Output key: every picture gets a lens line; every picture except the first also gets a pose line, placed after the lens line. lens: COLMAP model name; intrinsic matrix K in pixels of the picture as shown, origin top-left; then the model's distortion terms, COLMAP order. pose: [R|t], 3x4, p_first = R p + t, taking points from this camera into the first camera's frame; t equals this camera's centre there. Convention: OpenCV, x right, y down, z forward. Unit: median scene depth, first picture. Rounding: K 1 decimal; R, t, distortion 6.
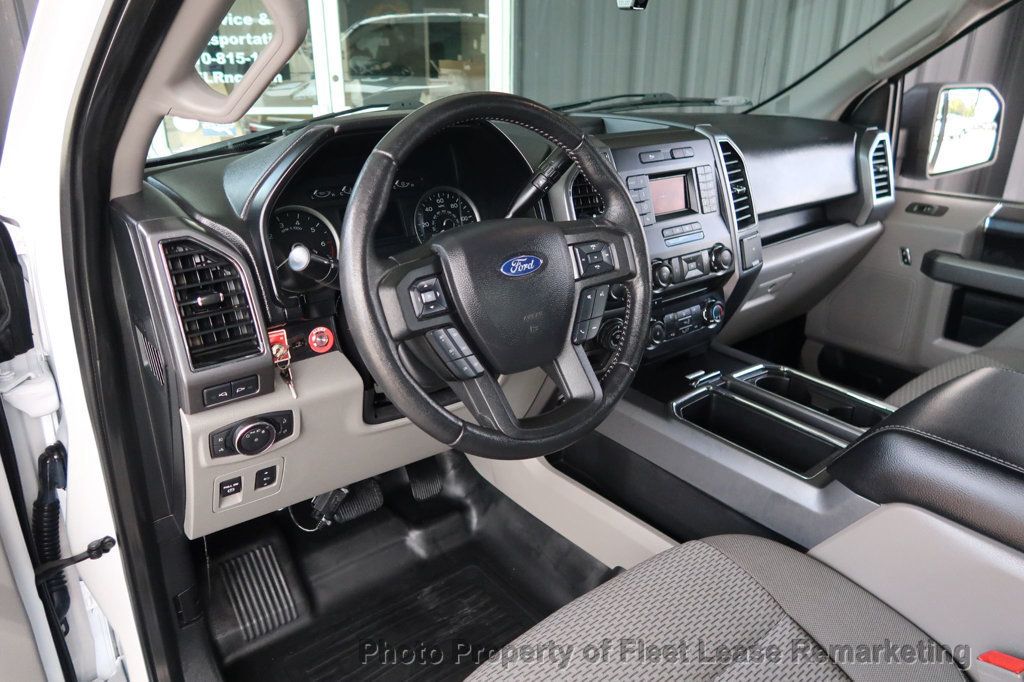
lens RADIAL K [[701.1, 0, 508.7], [0, 701.1, 339.7], [0, 0, 1]] dist [-0.024654, 0.009587]
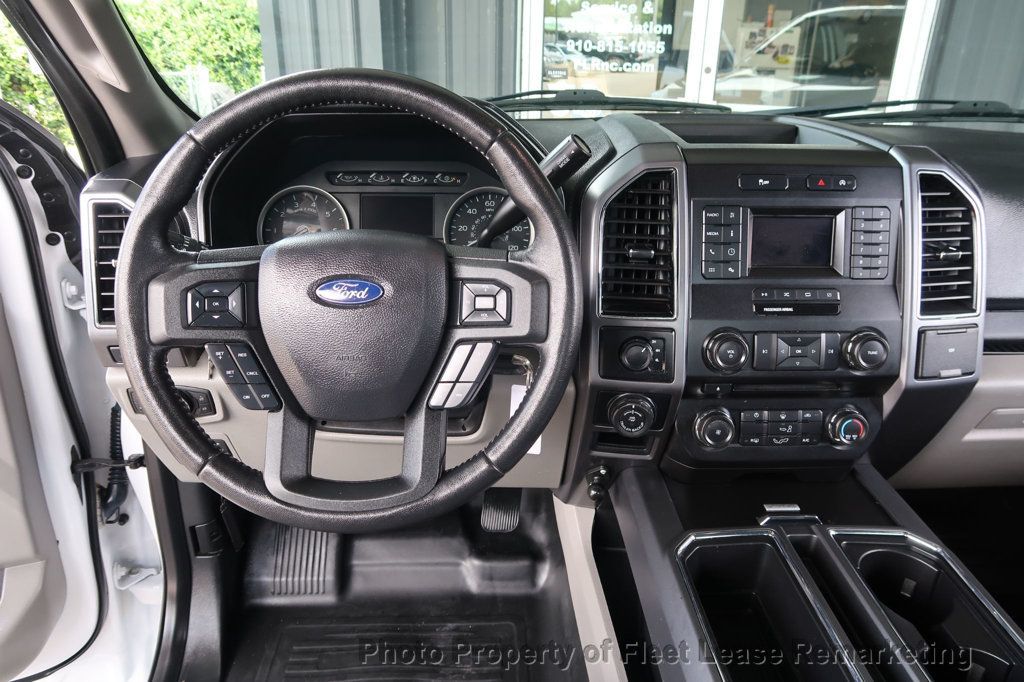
lens RADIAL K [[701.1, 0, 514.9], [0, 701.1, 341.6], [0, 0, 1]] dist [-0.024654, 0.009587]
pose [[0.814176, 0.238773, -0.529249, 0.363840], [-0.234288, 0.969128, 0.076807, -0.094676], [0.531250, 0.061462, 0.844983, 0.268950]]
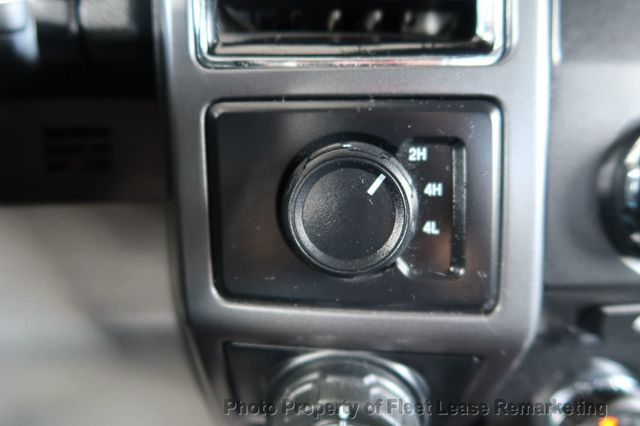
lens RADIAL K [[438.2, 0, 321.9], [0, 438.2, 215.3], [0, 0, 1]] dist [-0.024654, 0.009587]
pose [[0.835088, 0.221160, -0.503703, 0.170880], [-0.209992, 0.974449, 0.079705, -0.065969], [0.508460, 0.039213, 0.860192, 0.762554]]
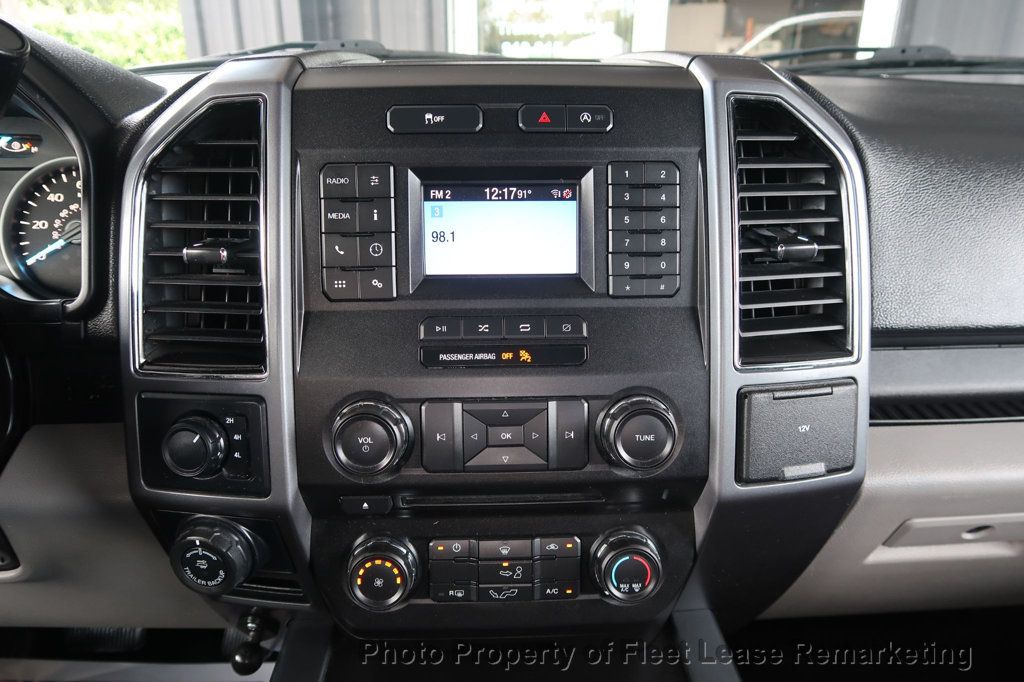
lens RADIAL K [[701.1, 0, 510.8], [0, 701.1, 341.7], [0, 0, 1]] dist [-0.024654, 0.009587]
pose [[0.813810, 0.210887, -0.541517, 0.412335], [-0.222556, 0.973890, 0.044805, -0.155360], [0.536827, 0.084055, 0.839495, 0.648180]]
